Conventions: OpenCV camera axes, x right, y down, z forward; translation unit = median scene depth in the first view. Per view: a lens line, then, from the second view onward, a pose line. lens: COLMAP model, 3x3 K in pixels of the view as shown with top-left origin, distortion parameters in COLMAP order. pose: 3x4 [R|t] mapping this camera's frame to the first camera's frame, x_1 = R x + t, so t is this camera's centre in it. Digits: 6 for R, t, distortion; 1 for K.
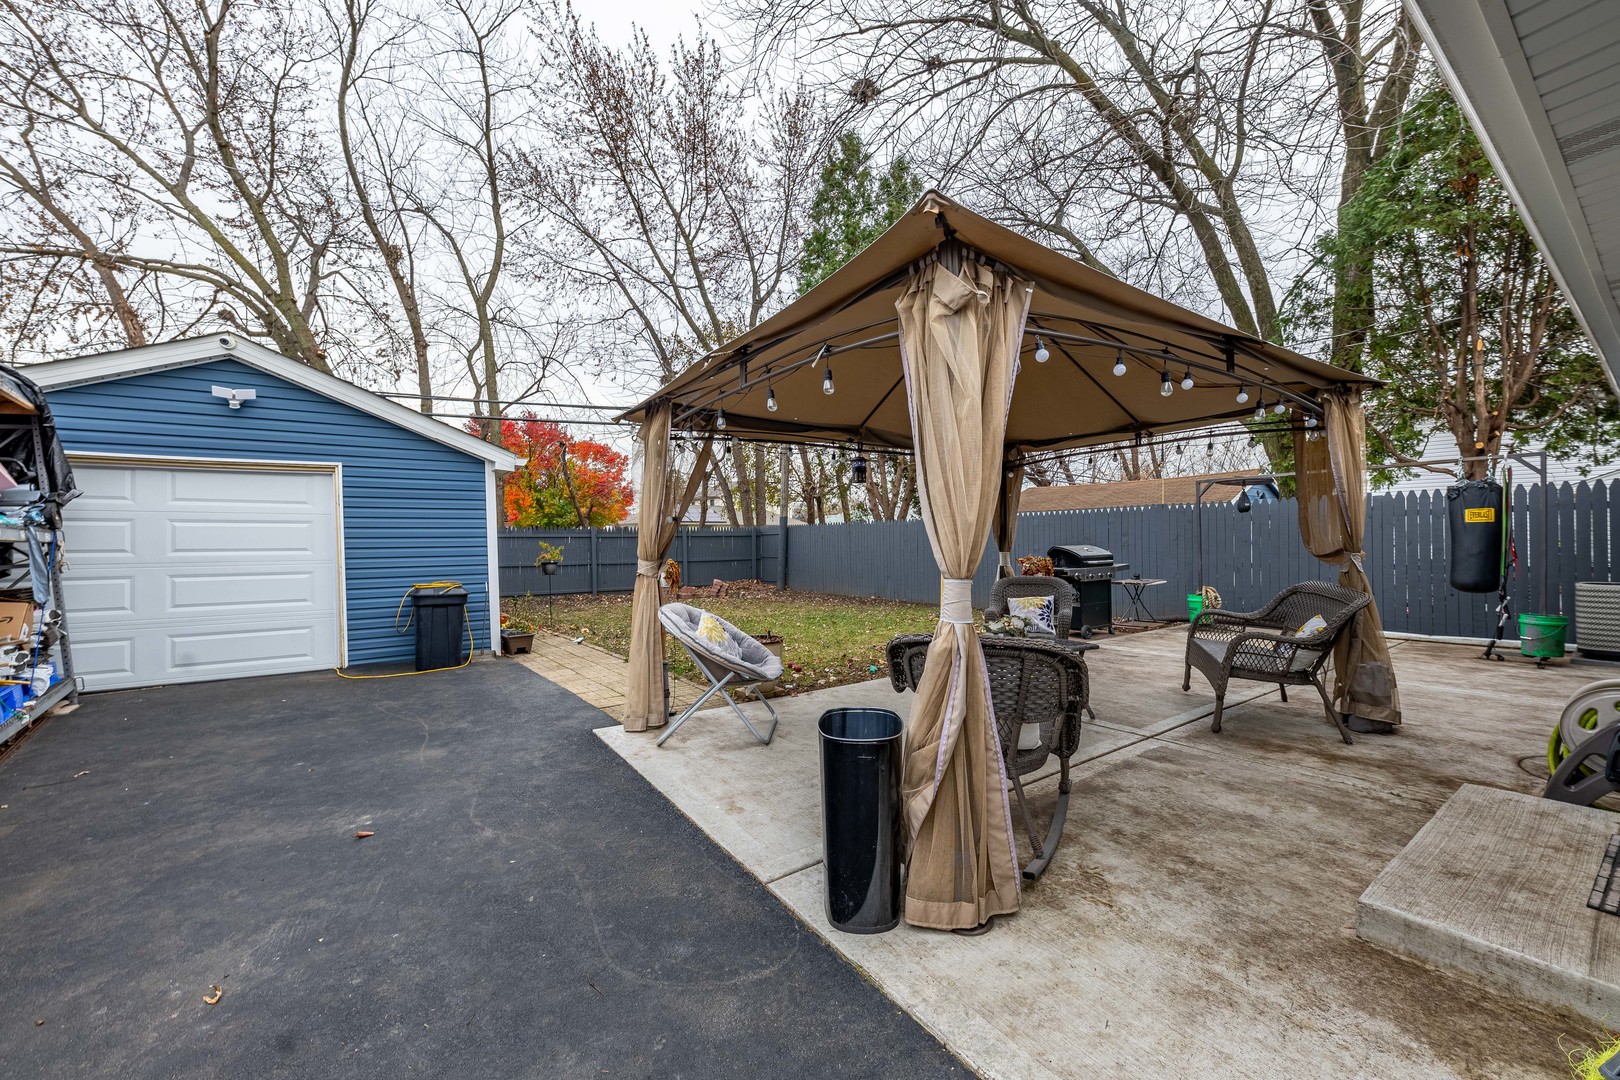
lens RADIAL K [[651.5, 0, 798.4], [0, 651.5, 539.2], [0, 0, 1]] dist [-0.002299, -0.001168]
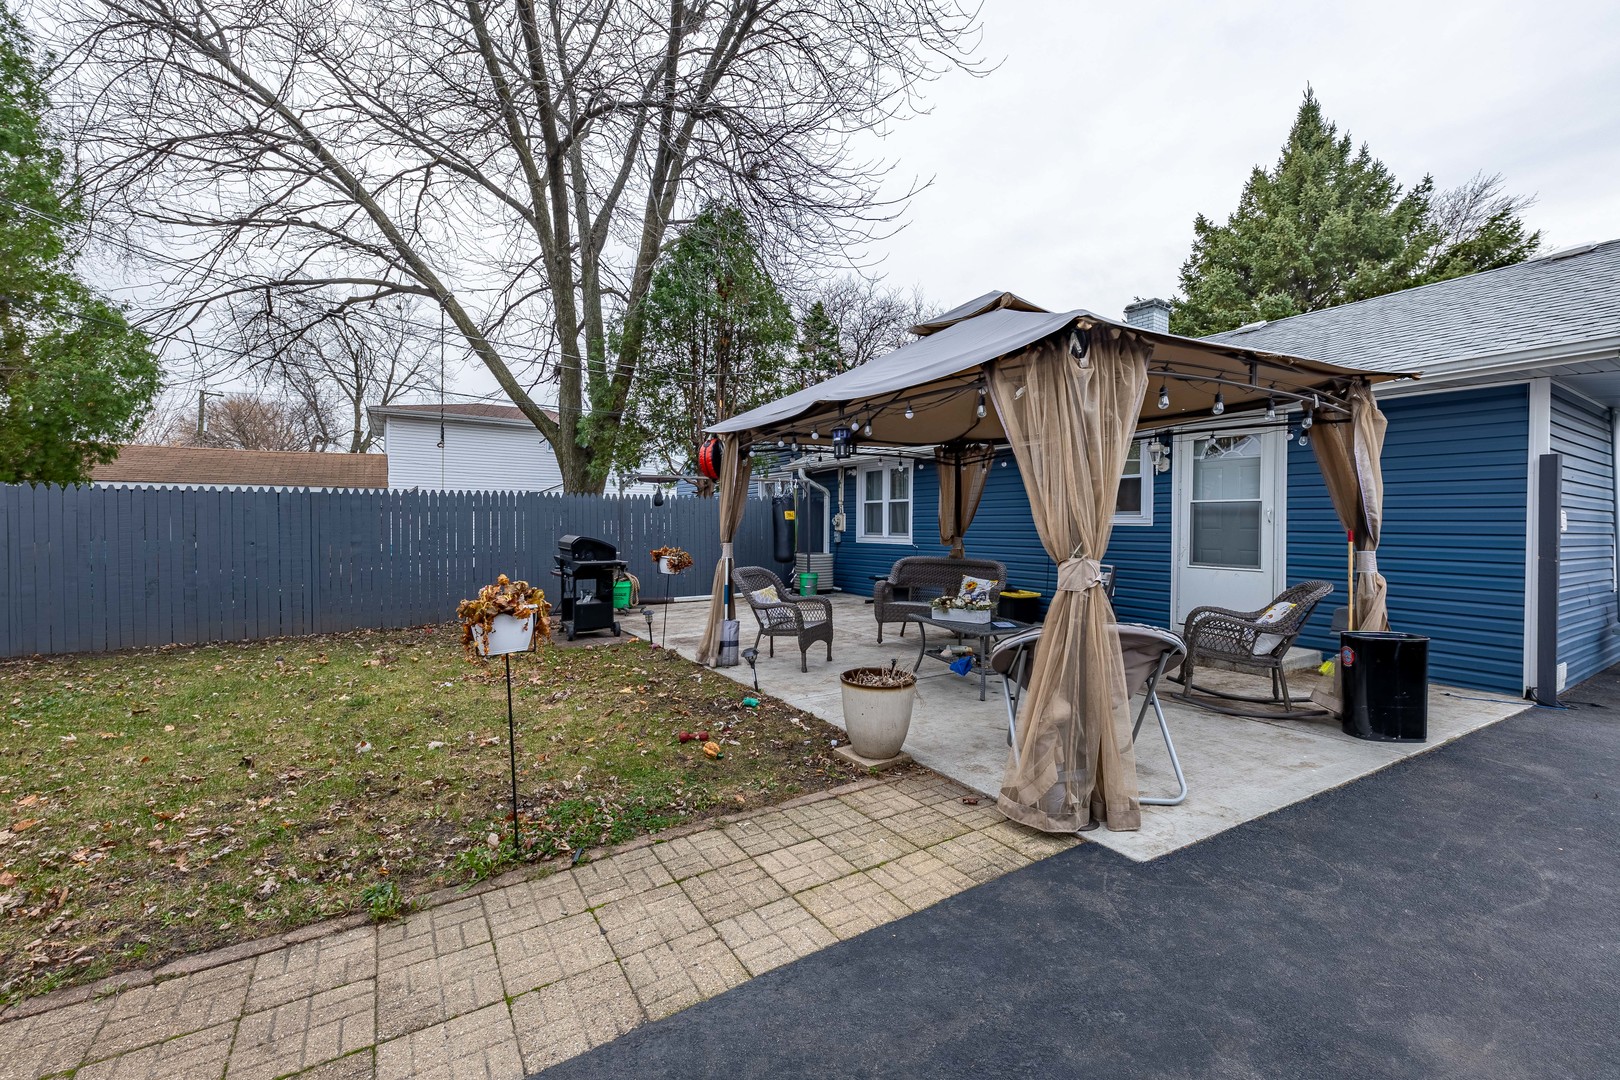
lens RADIAL K [[651.5, 0, 798.3], [0, 651.5, 532.3], [0, 0, 1]] dist [-0.002299, -0.001168]
pose [[0.075734, -0.005351, 0.997114, -1.042817], [0.000764, 0.999986, 0.005308, -0.010005], [-0.997128, 0.000360, 0.075737, 1.426820]]
